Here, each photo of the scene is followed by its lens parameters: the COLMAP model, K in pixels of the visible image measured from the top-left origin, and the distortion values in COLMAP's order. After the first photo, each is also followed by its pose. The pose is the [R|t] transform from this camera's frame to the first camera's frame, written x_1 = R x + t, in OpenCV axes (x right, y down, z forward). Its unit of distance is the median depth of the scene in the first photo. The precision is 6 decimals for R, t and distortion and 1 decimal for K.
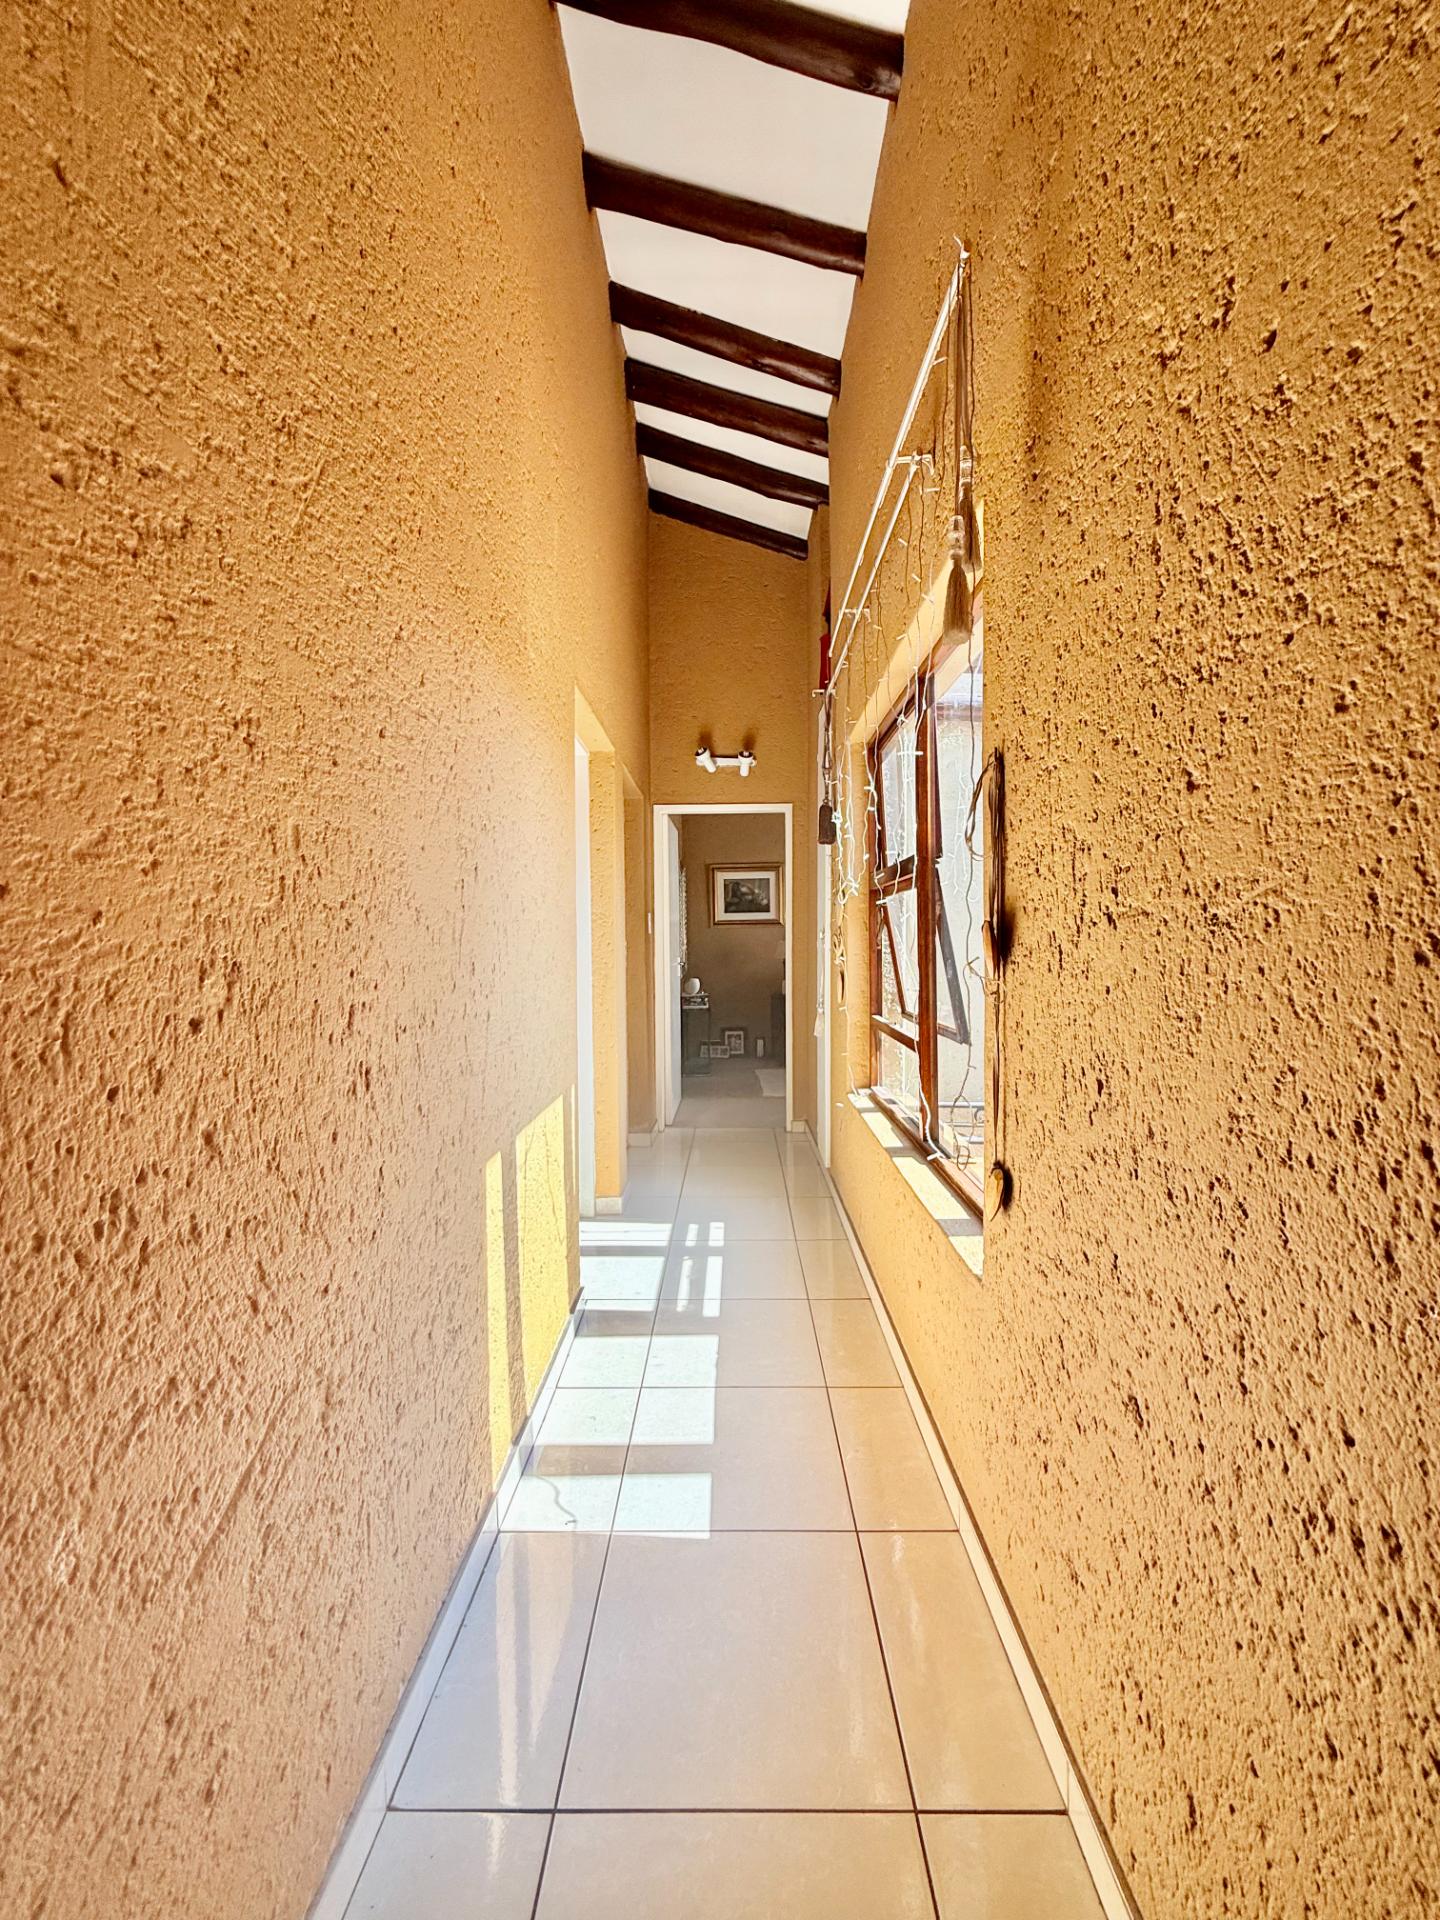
lens RADIAL K [[763.7, 0, 722.5], [0, 763.7, 959.4], [0, 0, 1]] dist [-0.001740, 0.000697]
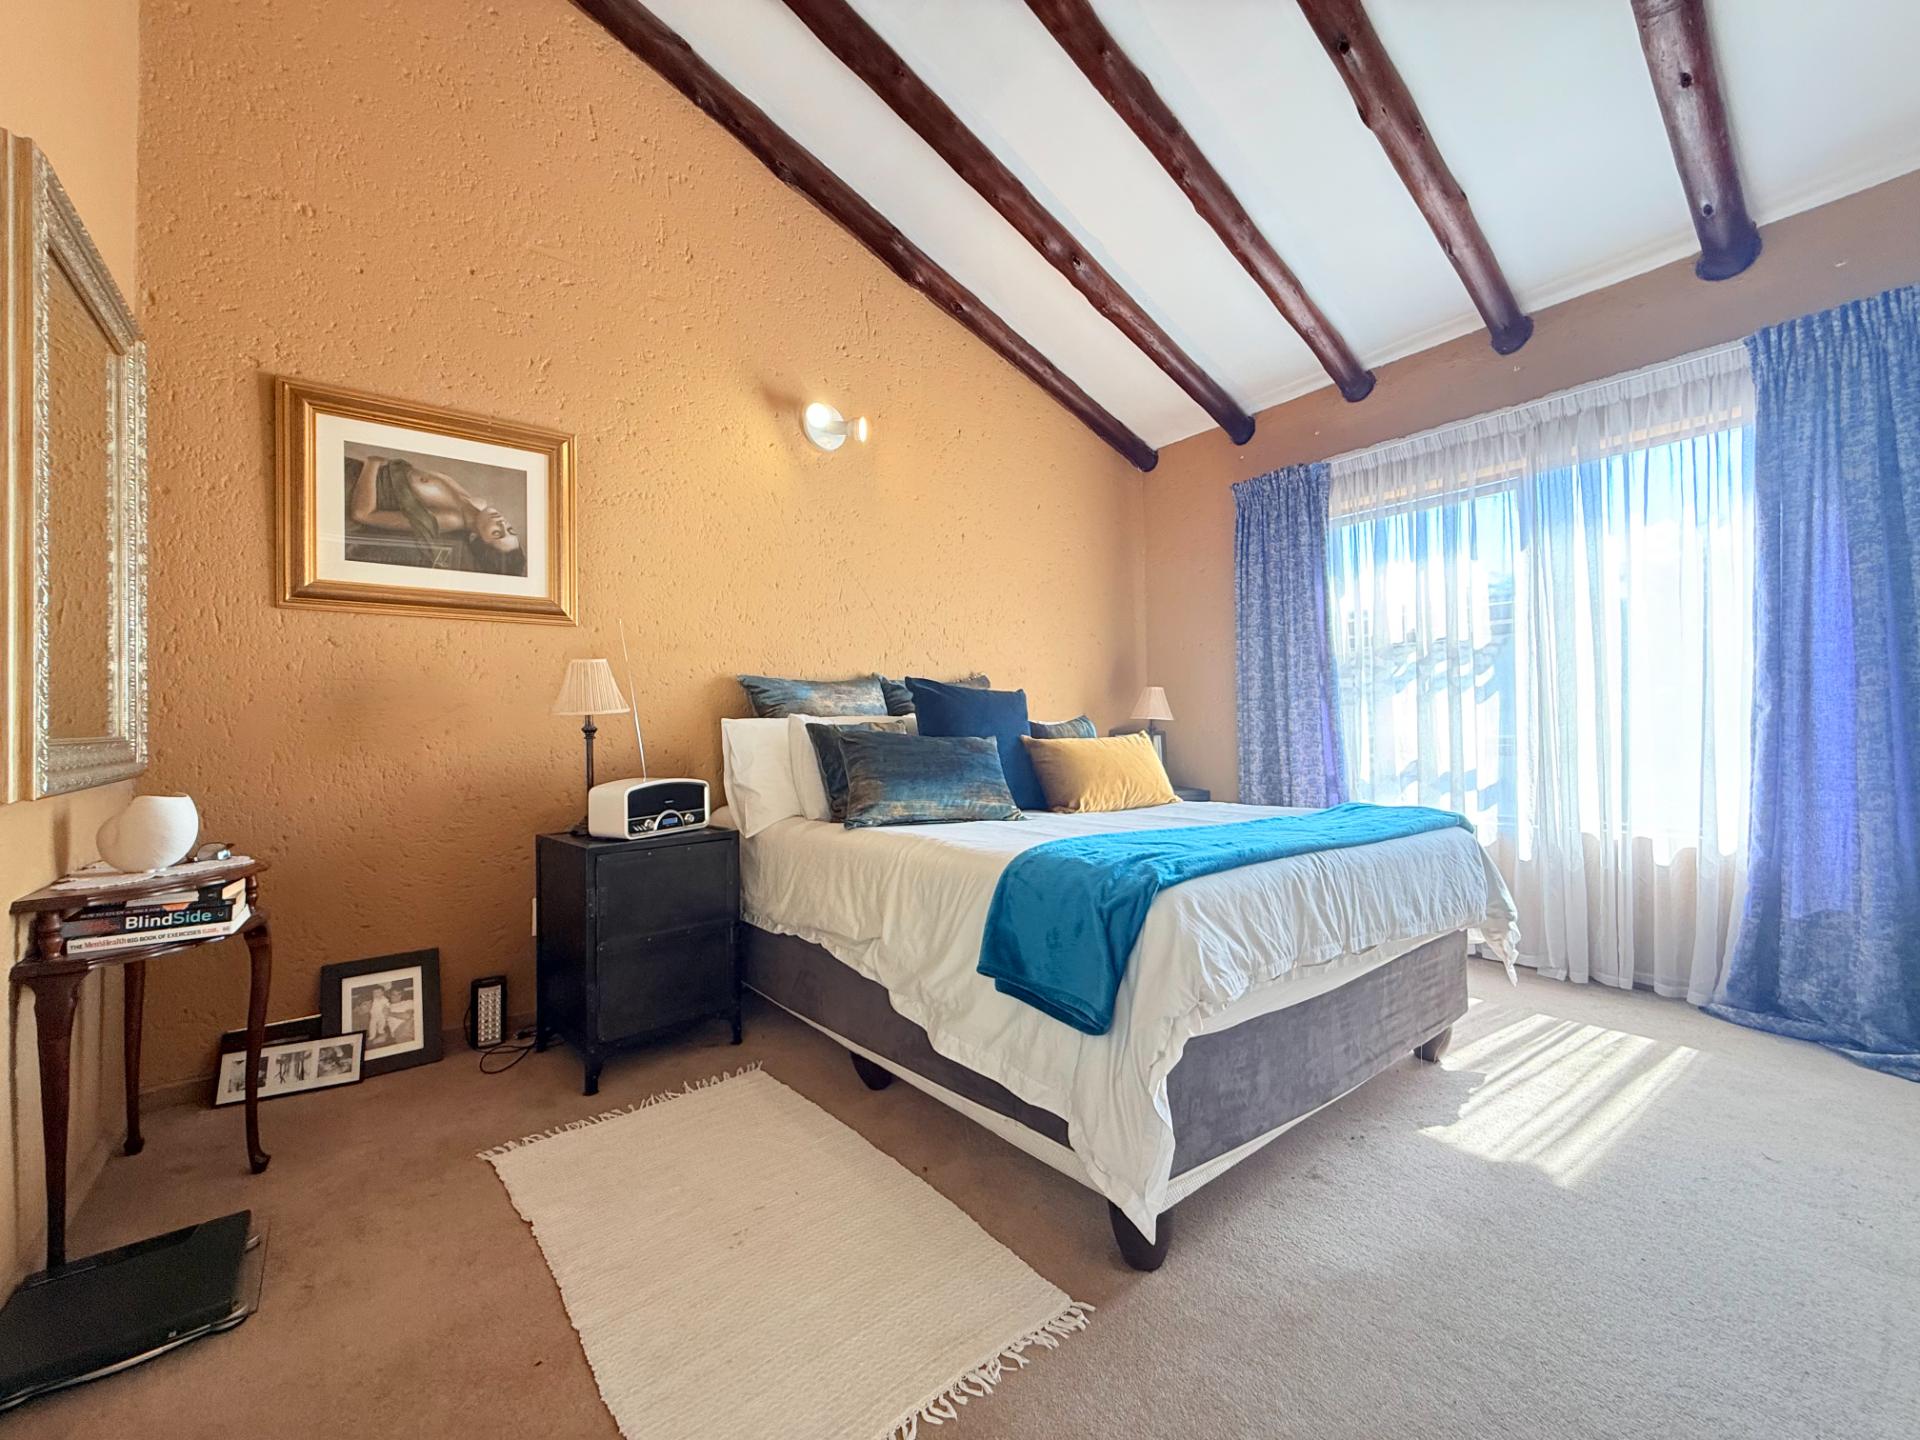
lens RADIAL K [[763.7, 0, 959.7], [0, 763.7, 720.7], [0, 0, 1]] dist [-0.001740, 0.000697]
pose [[0.810985, 0.006593, 0.585030, 0.021997], [0.001602, 0.999908, -0.013489, 0.005072], [-0.585065, 0.011877, 0.810900, 0.628874]]
